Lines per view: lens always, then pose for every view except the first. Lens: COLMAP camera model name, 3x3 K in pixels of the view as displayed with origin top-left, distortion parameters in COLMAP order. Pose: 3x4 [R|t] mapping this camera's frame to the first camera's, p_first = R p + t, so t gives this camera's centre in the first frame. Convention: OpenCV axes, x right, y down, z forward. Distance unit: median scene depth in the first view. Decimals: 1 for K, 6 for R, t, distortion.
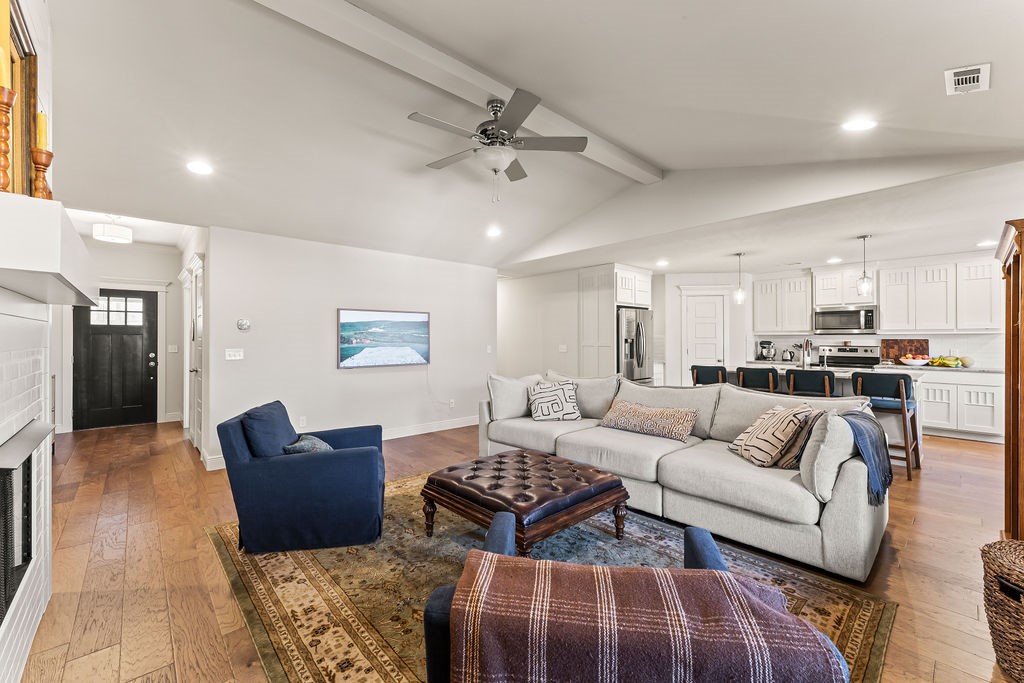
lens RADIAL K [[414.7, 0, 505.3], [0, 414.7, 335.5], [0, 0, 1]] dist [-0.000935, 0.000188]
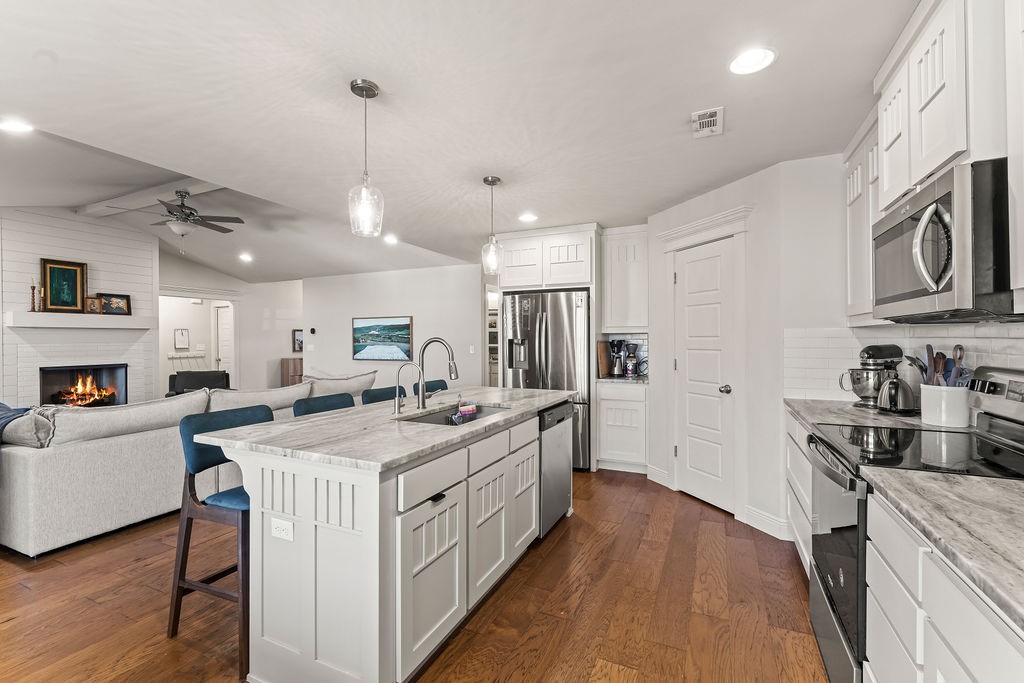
lens RADIAL K [[444.2, 0, 510.9], [0, 444.2, 338.7], [0, 0, 1]] dist [-0.001506, -0.001690]
pose [[0.390599, 0.000501, -0.920561, 0.996009], [0.012059, 0.999911, 0.005661, 0.003656], [0.920482, -0.013312, 0.390558, 0.723991]]
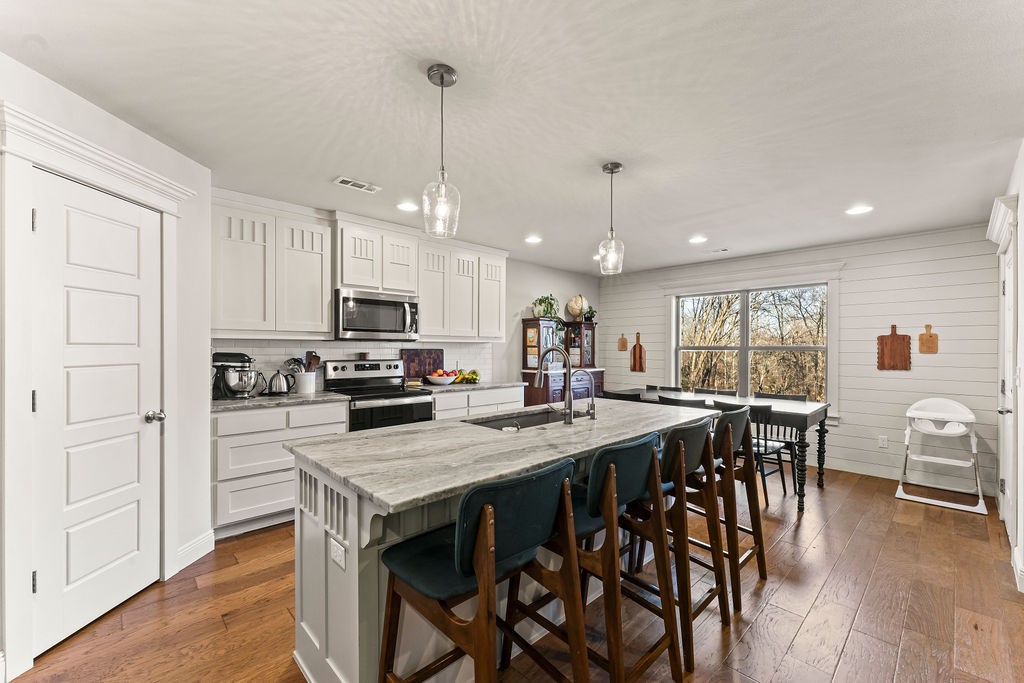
lens RADIAL K [[414.7, 0, 510.7], [0, 414.7, 348.3], [0, 0, 1]] dist [-0.000935, 0.000188]
pose [[-0.026003, 0.000666, 0.999662, 0.237882], [-0.011590, 0.999932, -0.000967, 0.006921], [-0.999595, -0.011611, -0.025994, 0.868159]]
